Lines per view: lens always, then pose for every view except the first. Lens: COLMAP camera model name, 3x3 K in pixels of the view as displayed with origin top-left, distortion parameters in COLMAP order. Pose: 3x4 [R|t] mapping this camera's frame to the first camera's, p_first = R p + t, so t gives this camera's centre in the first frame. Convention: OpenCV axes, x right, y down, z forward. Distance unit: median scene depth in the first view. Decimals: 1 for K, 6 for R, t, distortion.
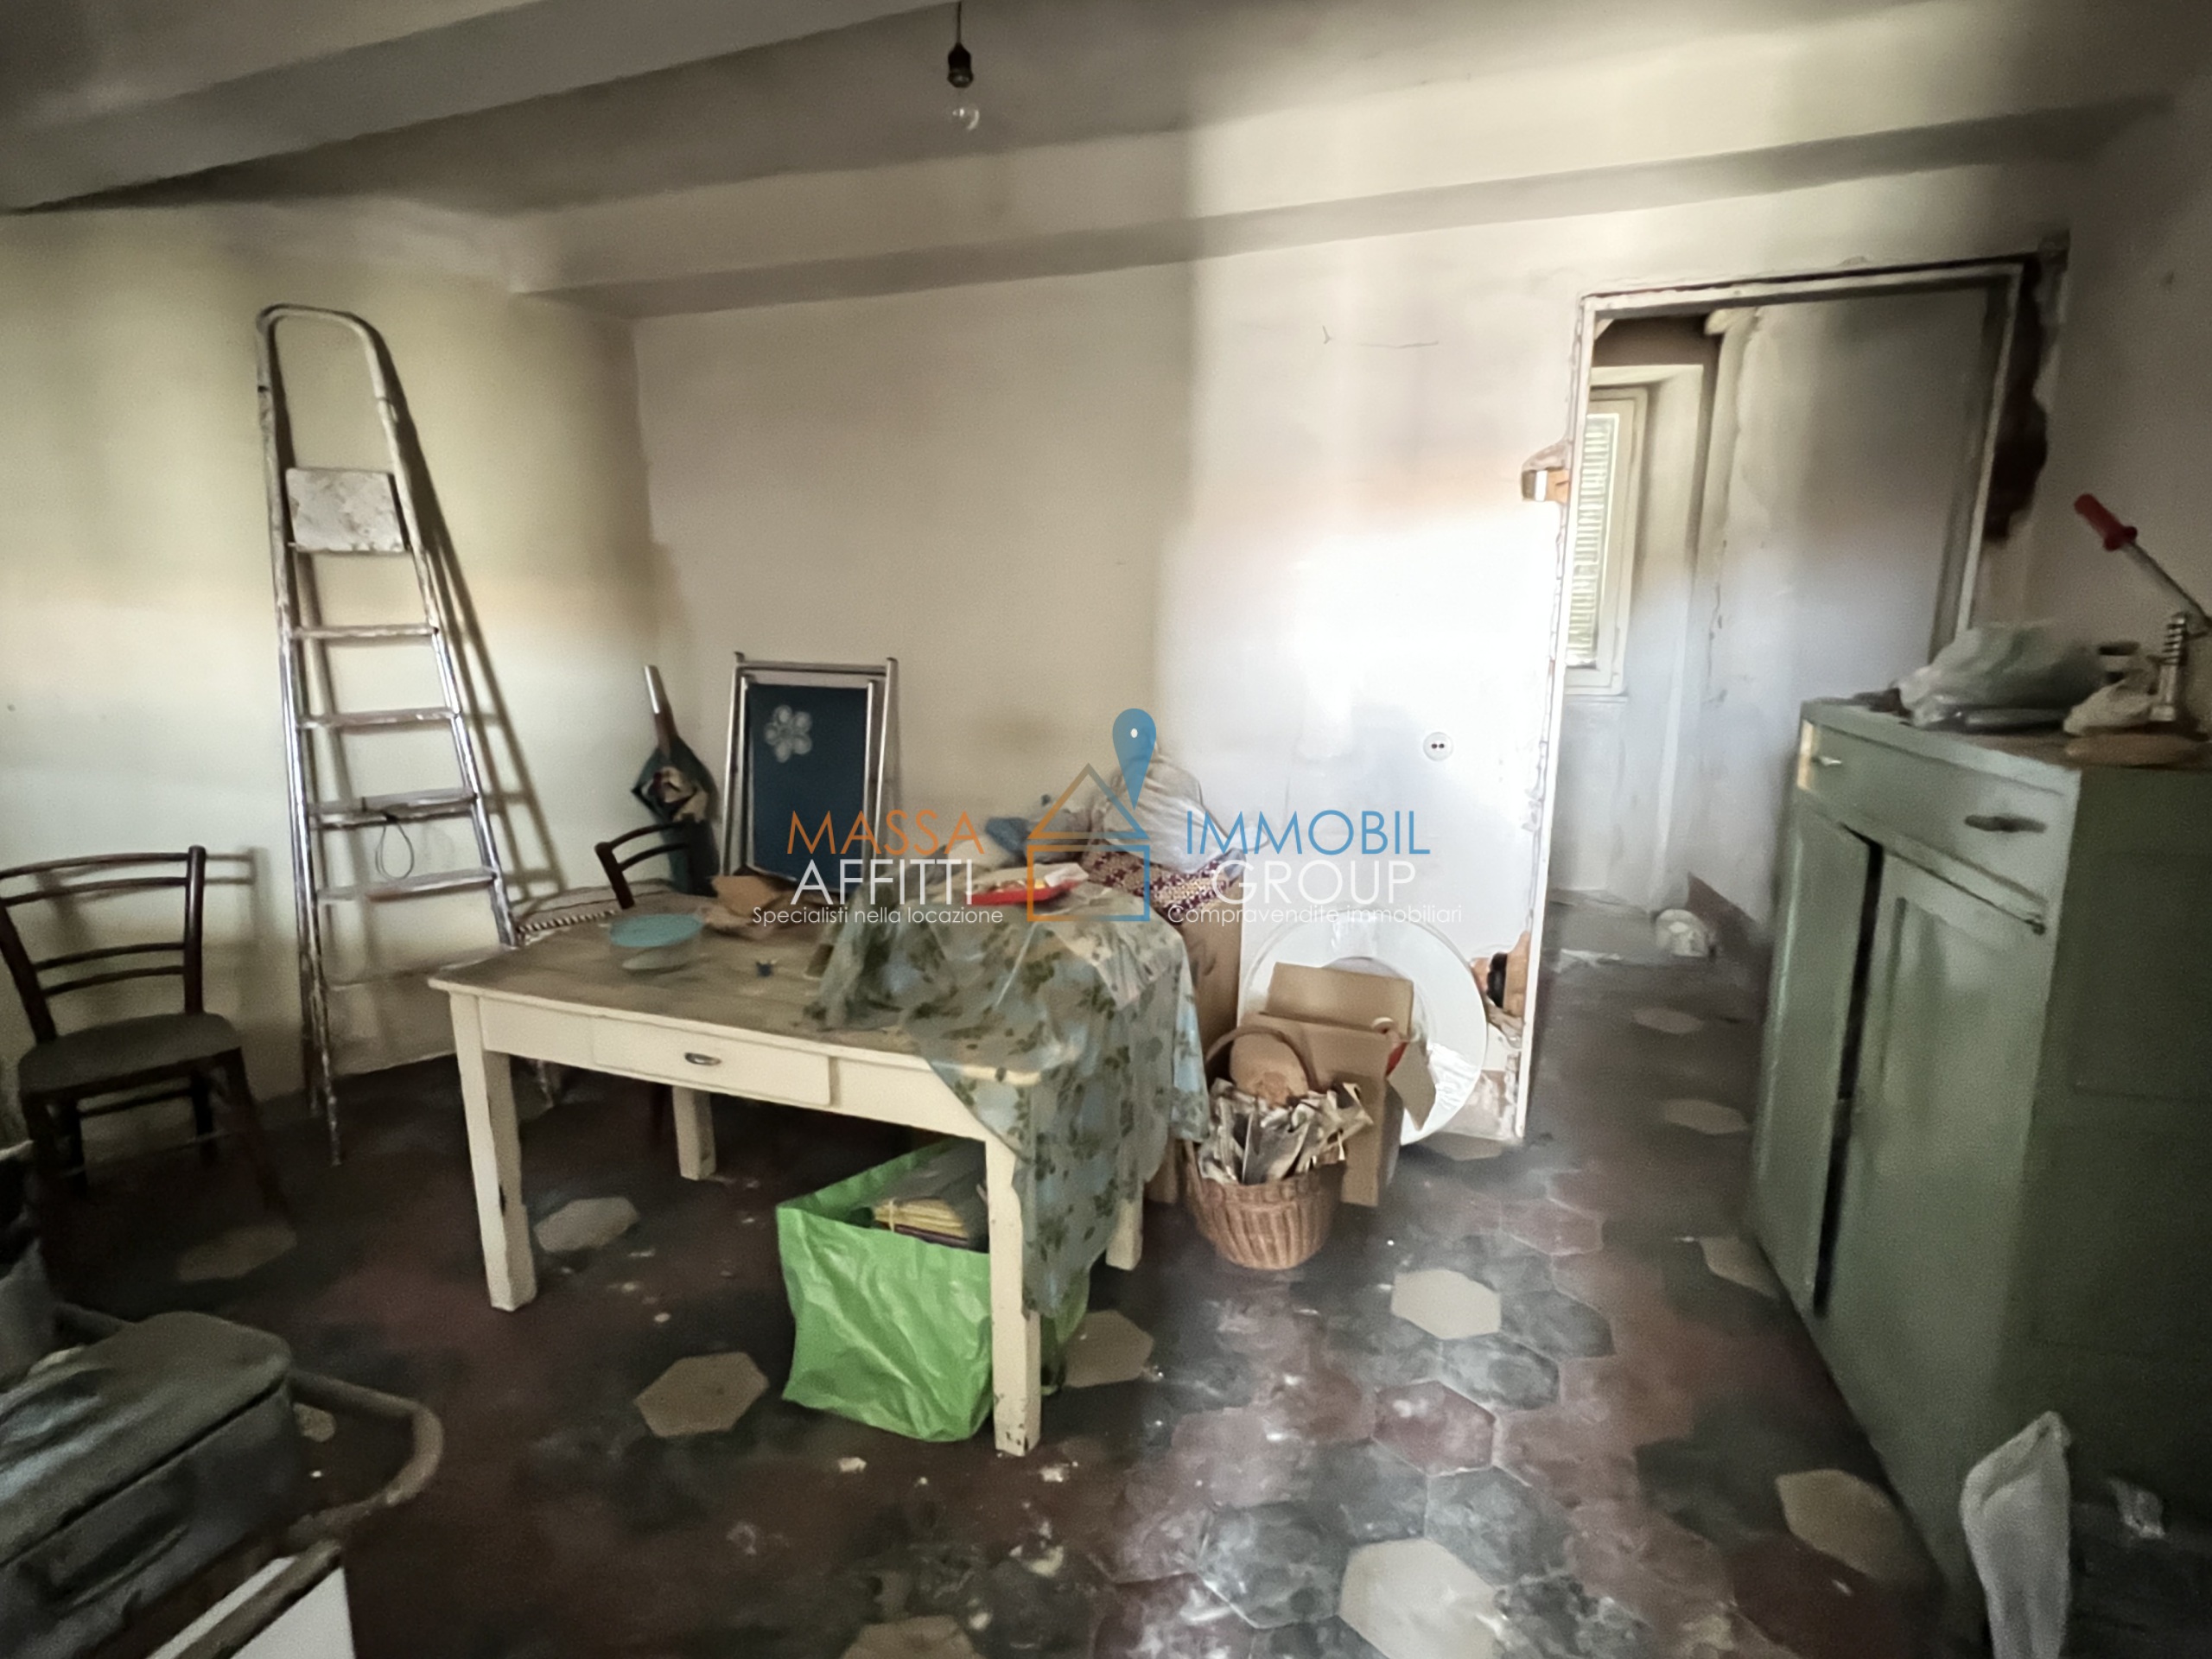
lens RADIAL K [[1078.0, 0, 1104.3], [0, 1078.0, 833.7], [0, 0, 1]] dist [0.000018, 0.000226]
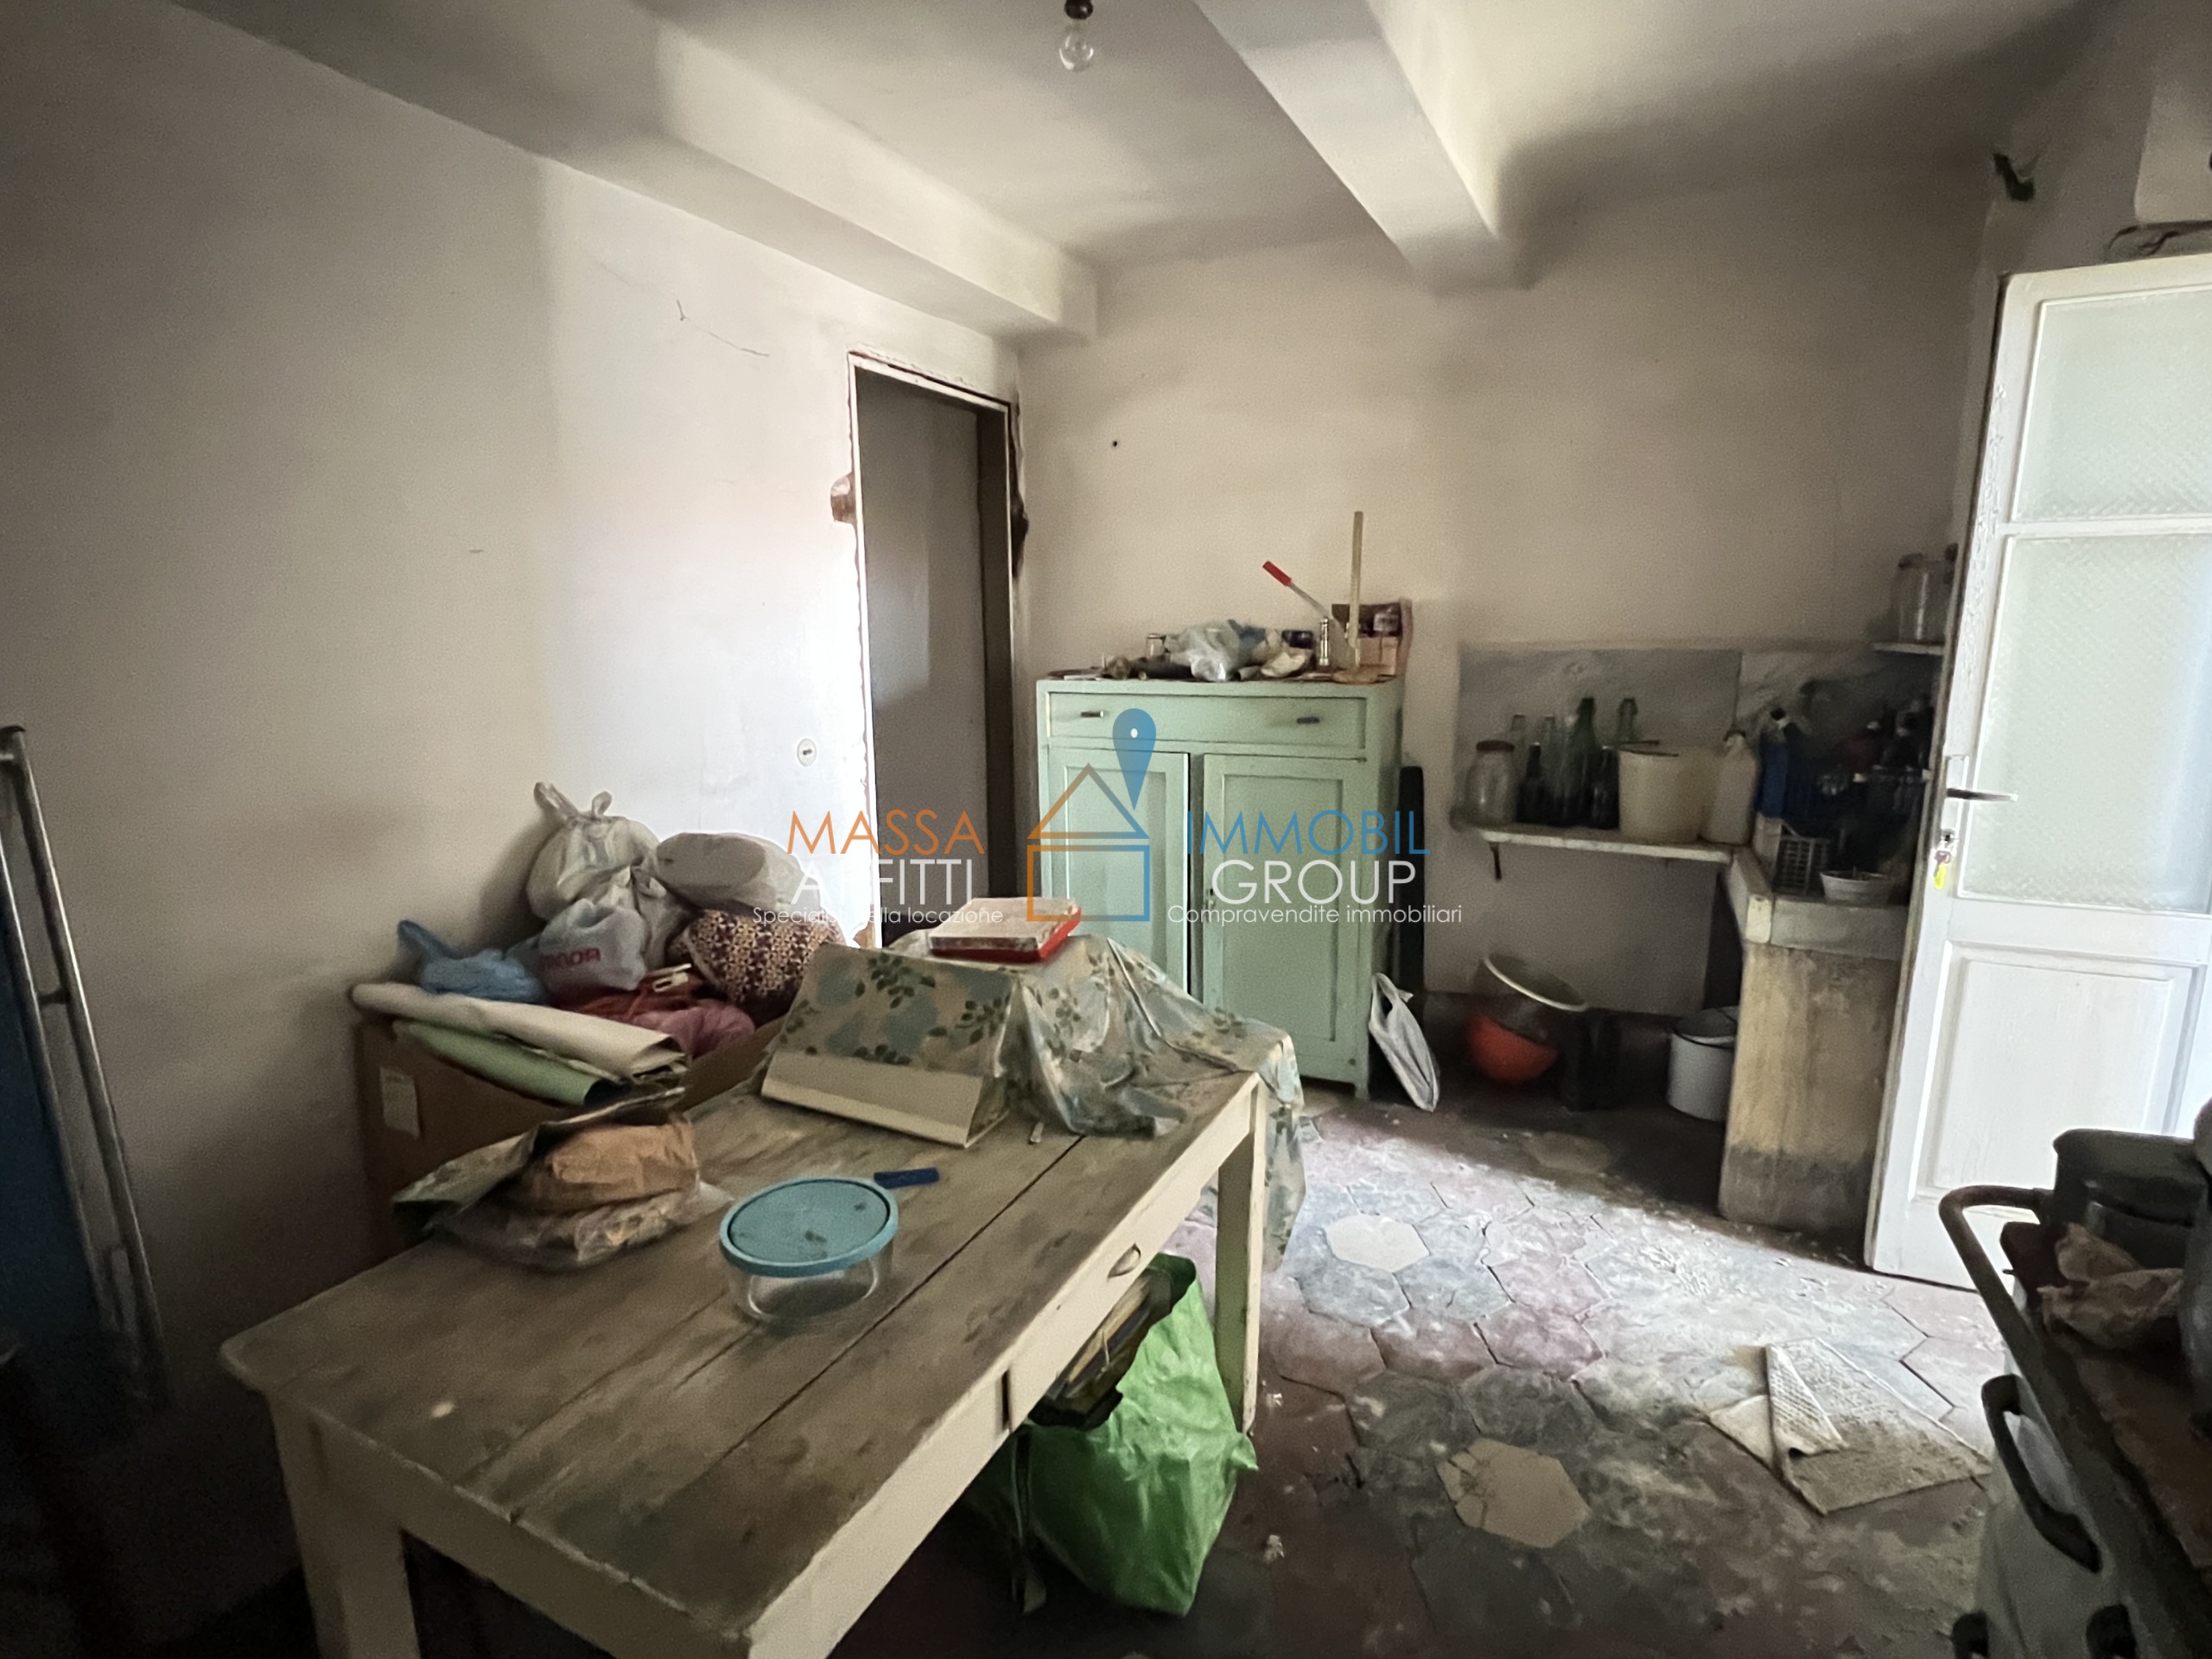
lens RADIAL K [[1078.0, 0, 1114.4], [0, 1078.0, 830.8], [0, 0, 1]] dist [0.000018, 0.000226]
pose [[0.121268, -0.184760, 0.975273, -0.701078], [0.215421, 0.964006, 0.155840, -0.111571], [-0.968962, 0.191195, 0.156705, 0.603577]]
